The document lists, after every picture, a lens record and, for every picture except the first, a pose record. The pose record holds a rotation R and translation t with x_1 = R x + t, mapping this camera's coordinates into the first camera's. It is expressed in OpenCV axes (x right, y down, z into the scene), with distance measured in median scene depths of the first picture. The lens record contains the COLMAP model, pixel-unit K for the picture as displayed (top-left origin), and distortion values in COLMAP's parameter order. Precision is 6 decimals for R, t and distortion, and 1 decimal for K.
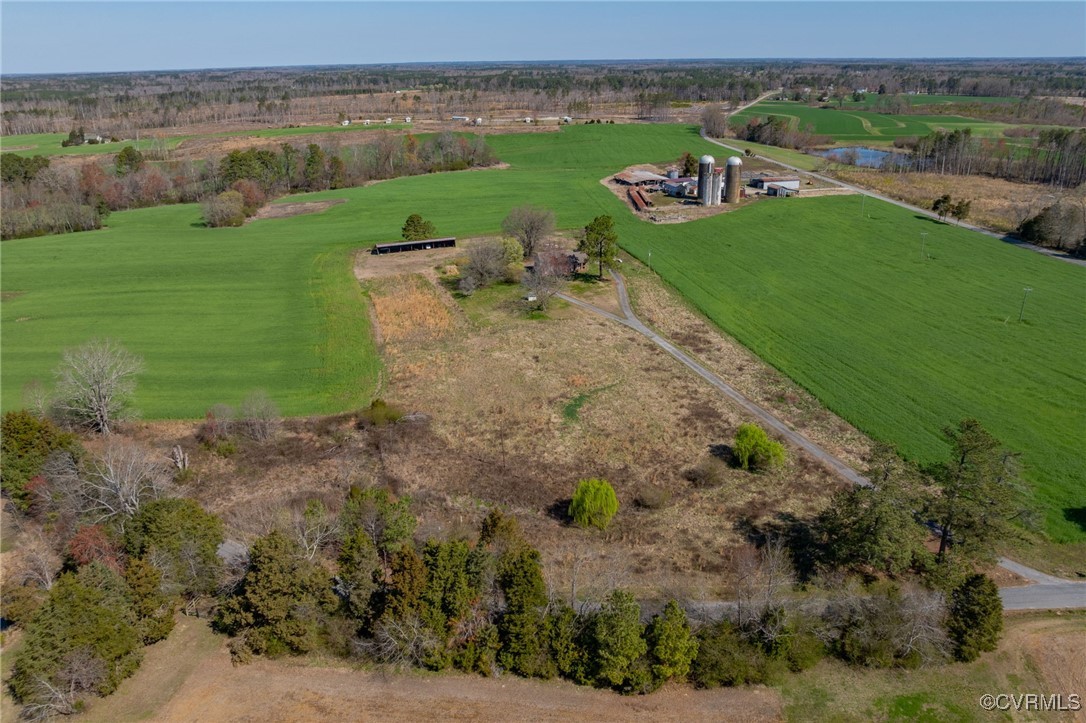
lens RADIAL K [[759.9, 0, 543.0], [0, 759.9, 361.5], [0, 0, 1]] dist [-0.040542, 0.005483]
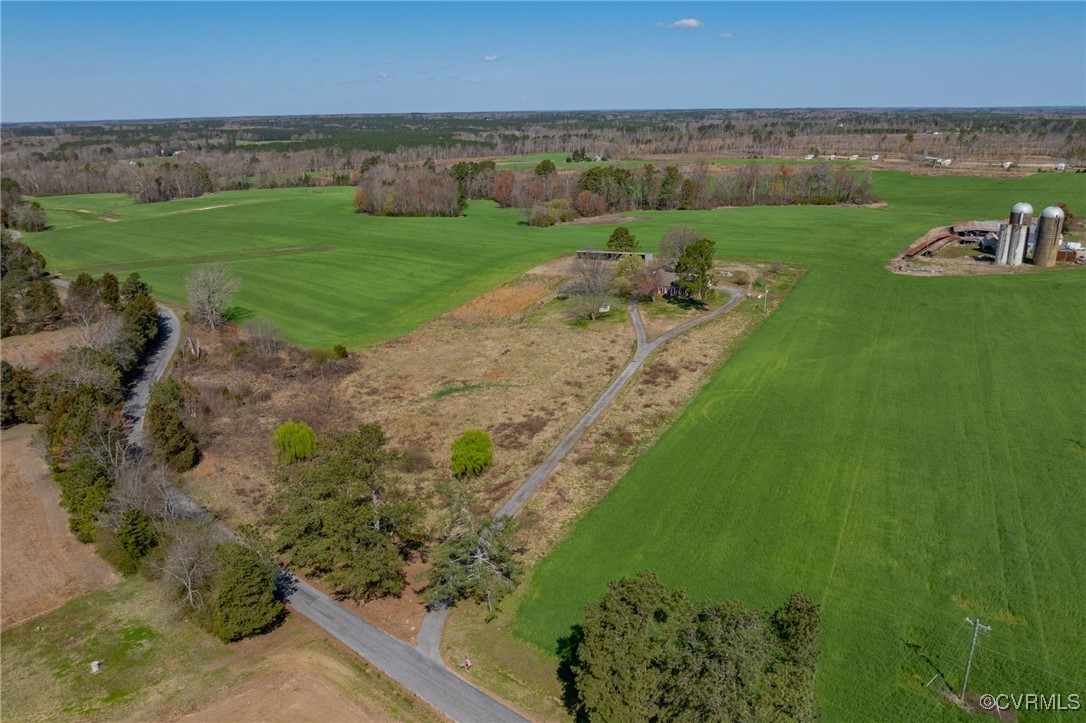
lens RADIAL K [[759.9, 0, 543.0], [0, 759.9, 361.5], [0, 0, 1]] dist [-0.040542, 0.005483]
pose [[0.752245, 0.211494, -0.624017, 0.688345], [-0.241259, 0.969723, 0.037827, -0.043317], [0.613124, 0.122095, 0.780495, 0.216303]]
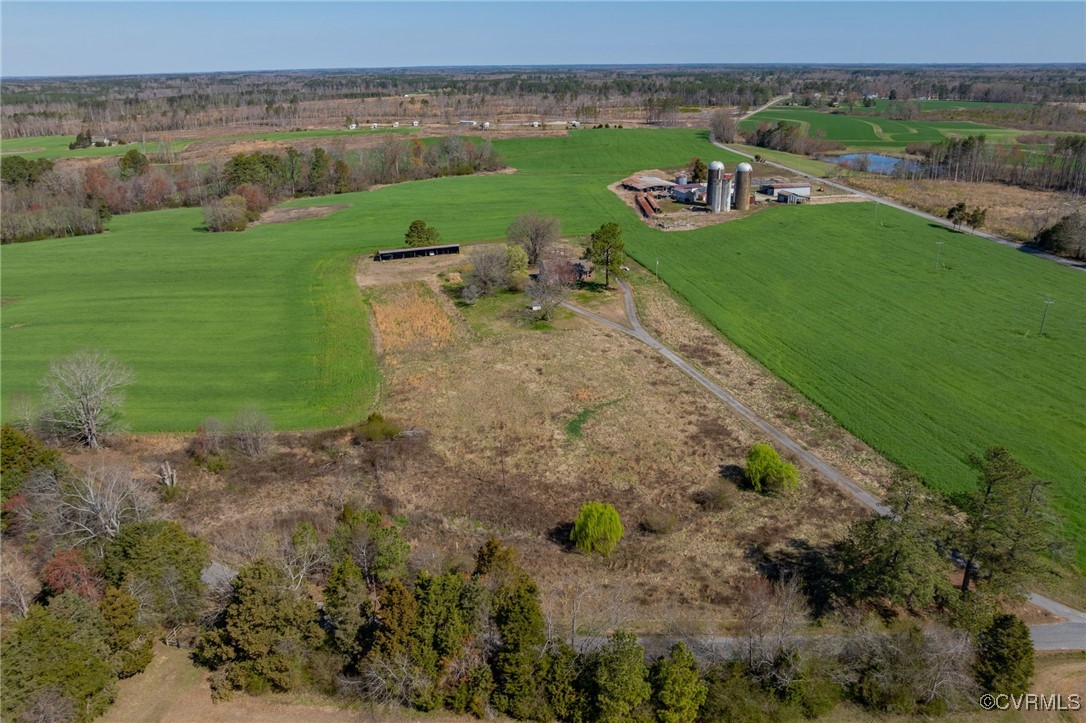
lens RADIAL K [[759.9, 0, 543.0], [0, 759.9, 361.5], [0, 0, 1]] dist [-0.040542, 0.005483]
pose [[0.999934, 0.006559, -0.009474, 0.004596], [-0.006606, 0.999966, -0.004970, -0.011295], [0.009441, 0.005032, 0.999943, 0.030906]]
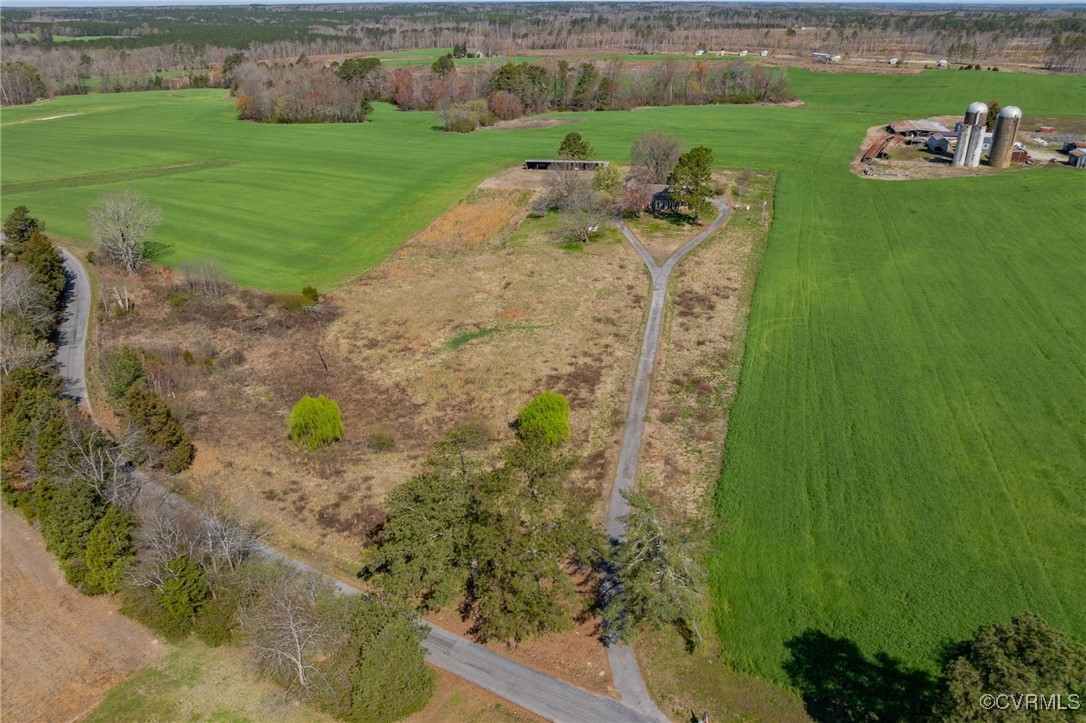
lens RADIAL K [[759.9, 0, 543.0], [0, 759.9, 361.5], [0, 0, 1]] dist [-0.040542, 0.005483]
pose [[0.858156, 0.233011, -0.457466, 0.469689], [-0.199537, 0.972393, 0.120981, -0.033520], [0.473026, -0.012540, 0.880959, 0.214315]]
